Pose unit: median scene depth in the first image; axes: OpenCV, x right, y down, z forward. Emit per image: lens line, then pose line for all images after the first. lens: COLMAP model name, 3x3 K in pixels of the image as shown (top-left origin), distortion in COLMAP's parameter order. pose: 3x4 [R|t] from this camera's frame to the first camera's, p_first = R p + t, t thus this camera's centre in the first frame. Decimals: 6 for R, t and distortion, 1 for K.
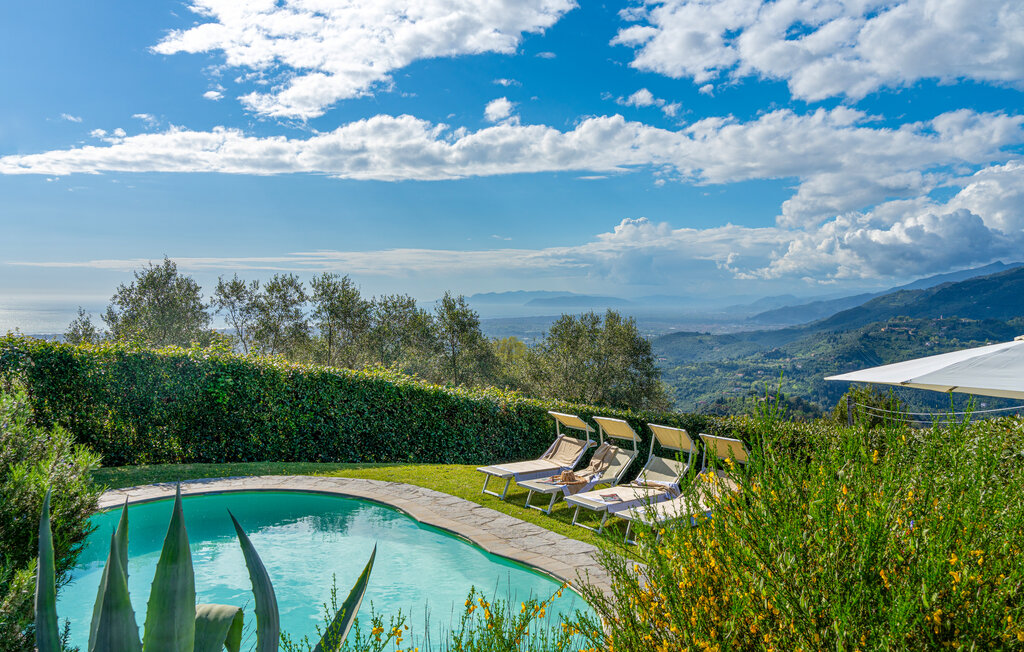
lens RADIAL K [[836.9, 0, 511.8], [0, 836.9, 322.6], [0, 0, 1]] dist [-0.011860, -0.000653]
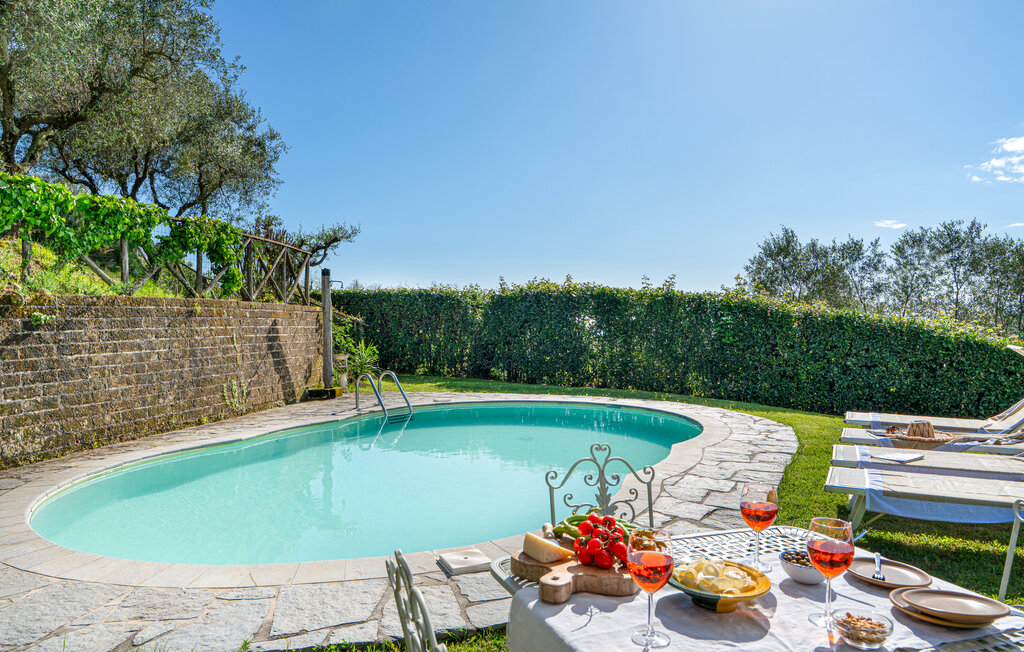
lens RADIAL K [[703.2, 0, 511.7], [0, 703.2, 328.7], [0, 0, 1]] dist [0.040481, 0.000811]
pose [[0.450833, 0.004309, -0.892598, 0.213453], [-0.022641, 0.999722, -0.006609, 0.062310], [0.892321, 0.023189, 0.450805, 0.268224]]
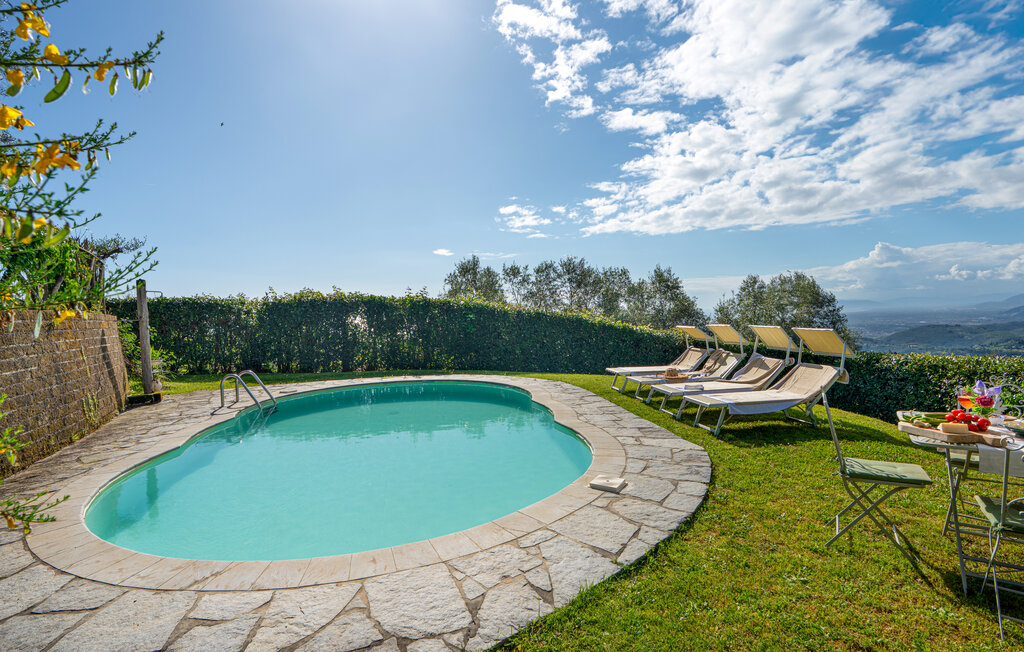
lens RADIAL K [[510.4, 0, 510.2], [0, 510.4, 323.6], [0, 0, 1]] dist [-0.000624, 0.000952]
pose [[0.882096, -0.022211, -0.470546, 0.103583], [0.021858, 0.999742, -0.006215, 0.060180], [0.470563, -0.004803, 0.882354, 0.150607]]
